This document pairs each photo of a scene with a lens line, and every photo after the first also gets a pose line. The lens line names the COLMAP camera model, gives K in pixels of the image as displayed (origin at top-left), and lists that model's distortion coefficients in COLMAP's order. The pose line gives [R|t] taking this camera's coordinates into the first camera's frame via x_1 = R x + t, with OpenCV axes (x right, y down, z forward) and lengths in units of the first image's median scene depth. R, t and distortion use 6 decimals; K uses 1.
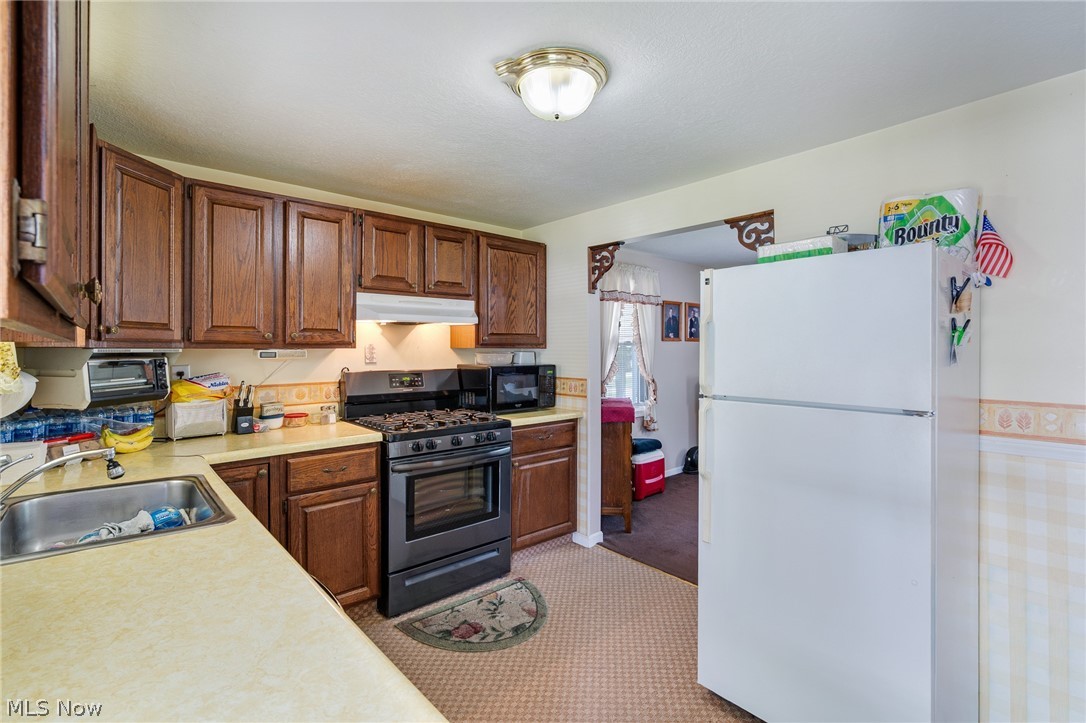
lens RADIAL K [[502.8, 0, 529.9], [0, 502.8, 348.1], [0, 0, 1]] dist [0.001983, 0.000704]
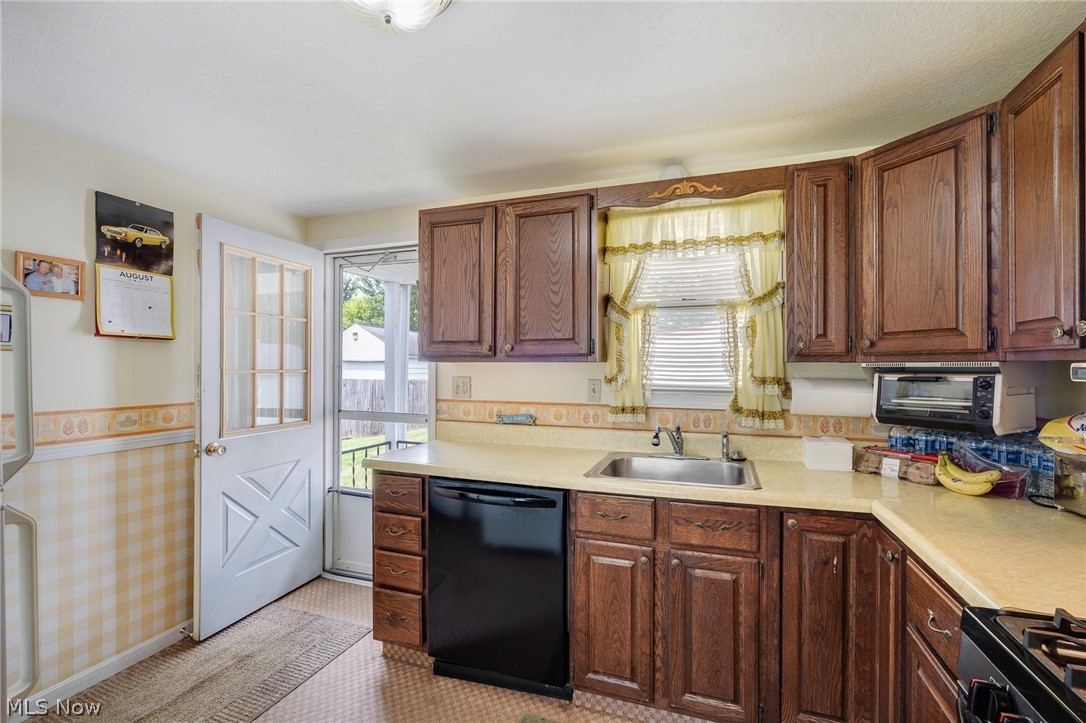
lens RADIAL K [[491.4, 0, 538.7], [0, 491.4, 366.1], [0, 0, 1]] dist [-0.001847, 0.000195]
pose [[-0.874839, 0.000217, -0.484415, 0.139755], [0.002689, 0.999987, -0.004409, 0.007772], [0.484407, -0.005159, -0.874827, 1.163442]]
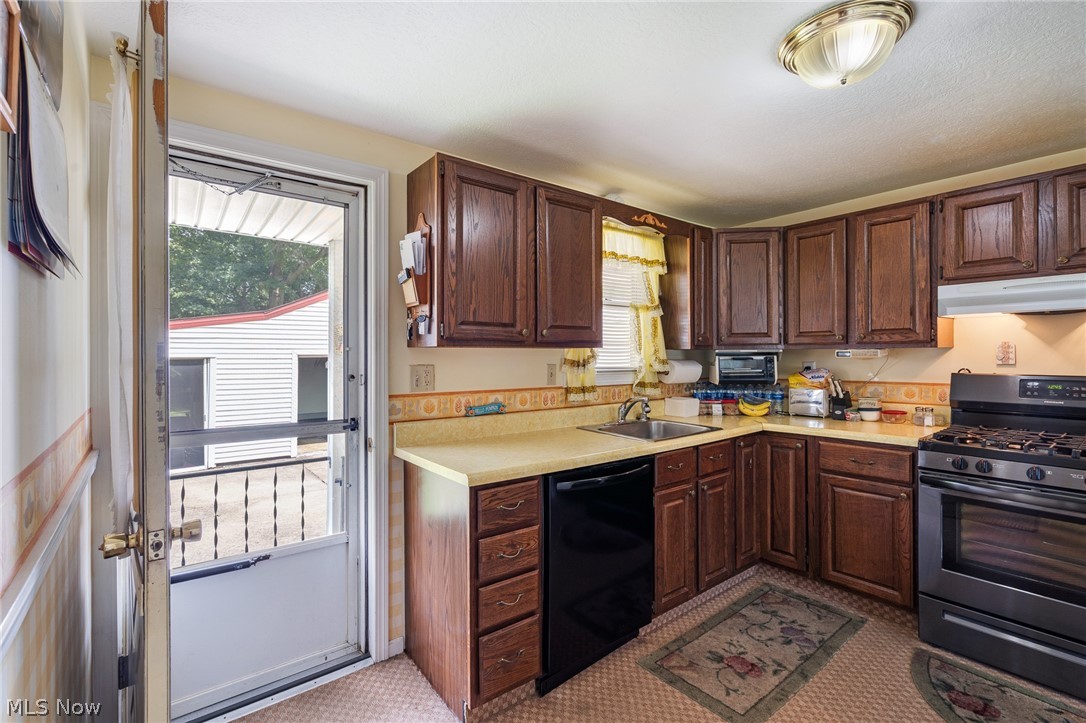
lens RADIAL K [[496.3, 0, 544.2], [0, 496.3, 354.2], [0, 0, 1]] dist [-0.001115, 0.000510]
pose [[-0.038730, 0.001678, -0.999248, 0.659034], [0.007492, 0.999971, 0.001389, 0.007331], [0.999222, -0.007433, -0.038741, 0.354861]]
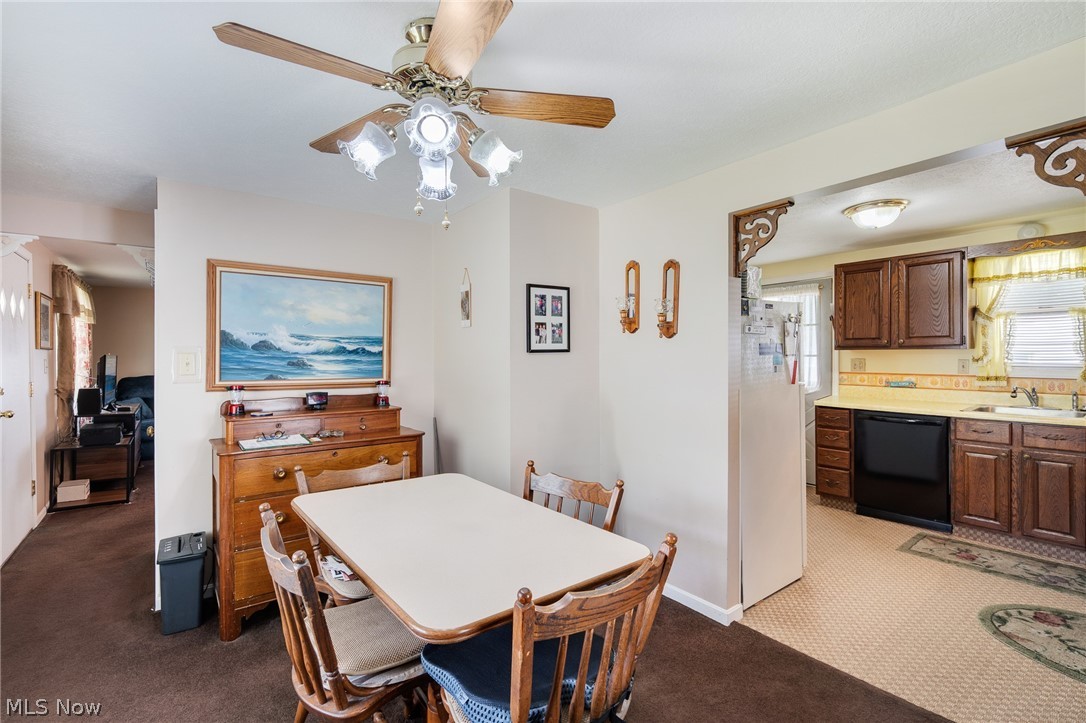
lens RADIAL K [[490.0, 0, 544.0], [0, 490.0, 356.7], [0, 0, 1]] dist [0.000763, 0.000592]
pose [[-0.998387, 0.007767, 0.056248, 0.833194], [0.007746, 0.999970, -0.000594, 0.011455], [-0.056251, -0.000157, -0.998417, 2.016718]]
